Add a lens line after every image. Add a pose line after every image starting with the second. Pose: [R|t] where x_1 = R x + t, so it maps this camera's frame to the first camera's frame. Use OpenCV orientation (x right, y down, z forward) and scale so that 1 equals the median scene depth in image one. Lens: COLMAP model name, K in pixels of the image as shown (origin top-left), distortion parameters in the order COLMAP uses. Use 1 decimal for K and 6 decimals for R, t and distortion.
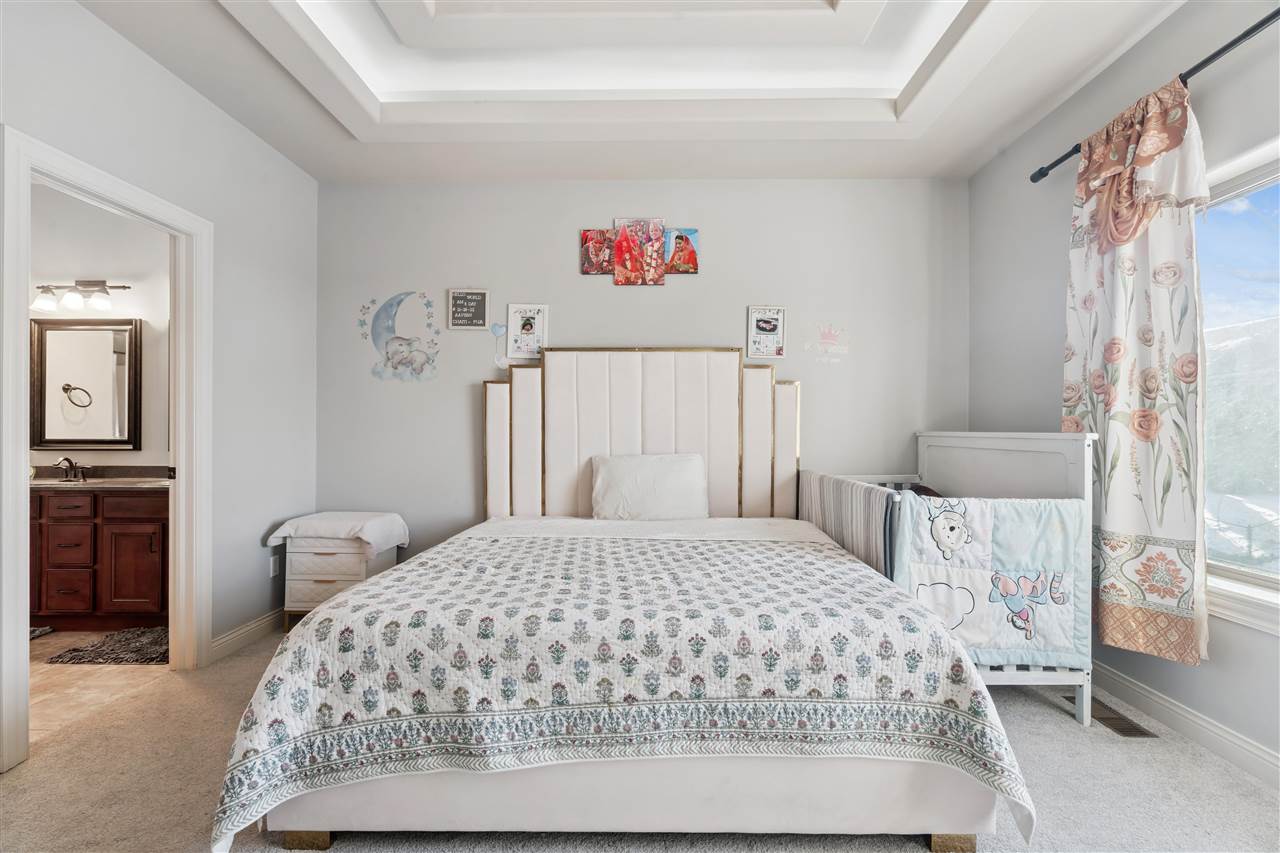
lens RADIAL K [[579.7, 0, 640.0], [0, 579.7, 426.5], [0, 0, 1]] dist [-0.002396, 0.000795]
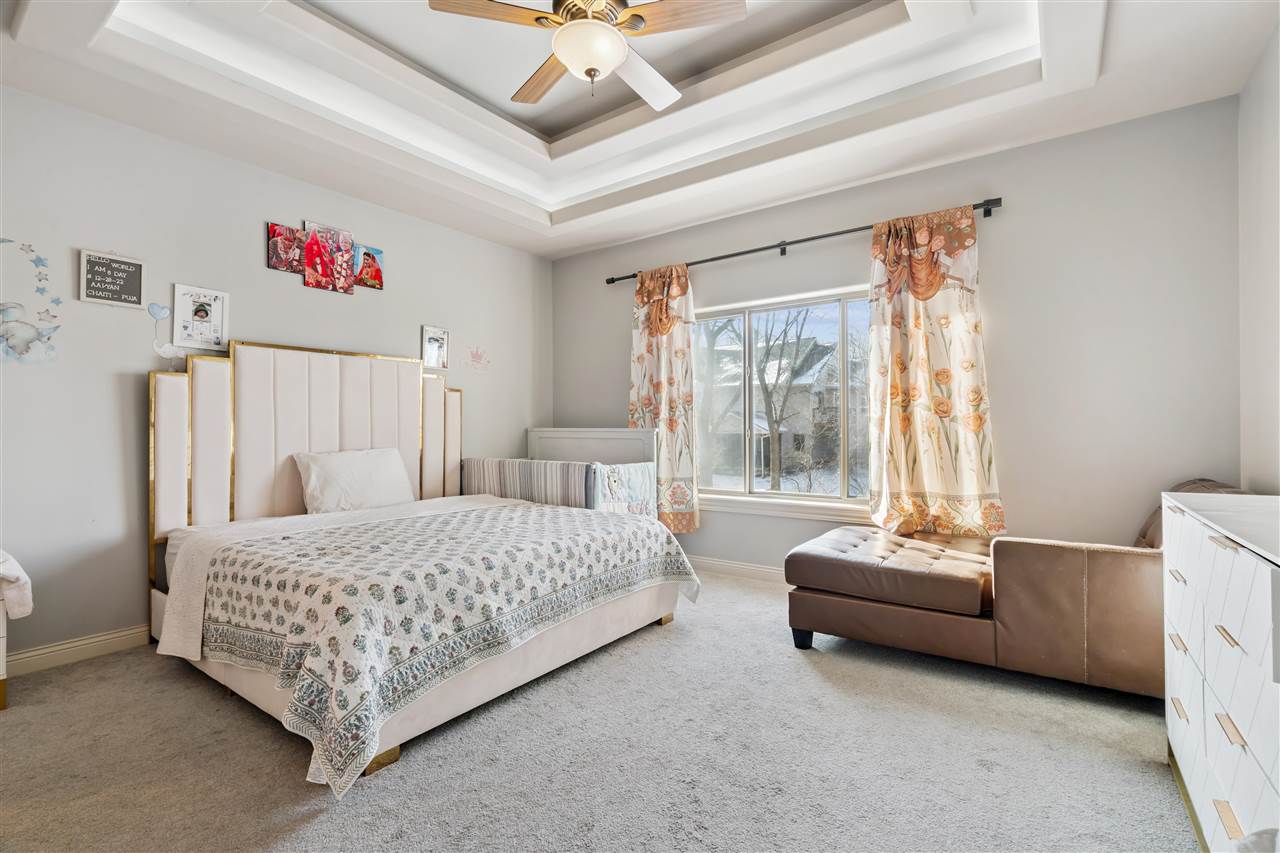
lens RADIAL K [[579.7, 0, 640.0], [0, 579.7, 426.5], [0, 0, 1]] dist [-0.002396, 0.000795]
pose [[0.580761, -0.002744, 0.814070, -0.874875], [-0.001255, 0.999990, 0.004266, -0.003670], [-0.814073, -0.003499, 0.580752, -0.114738]]
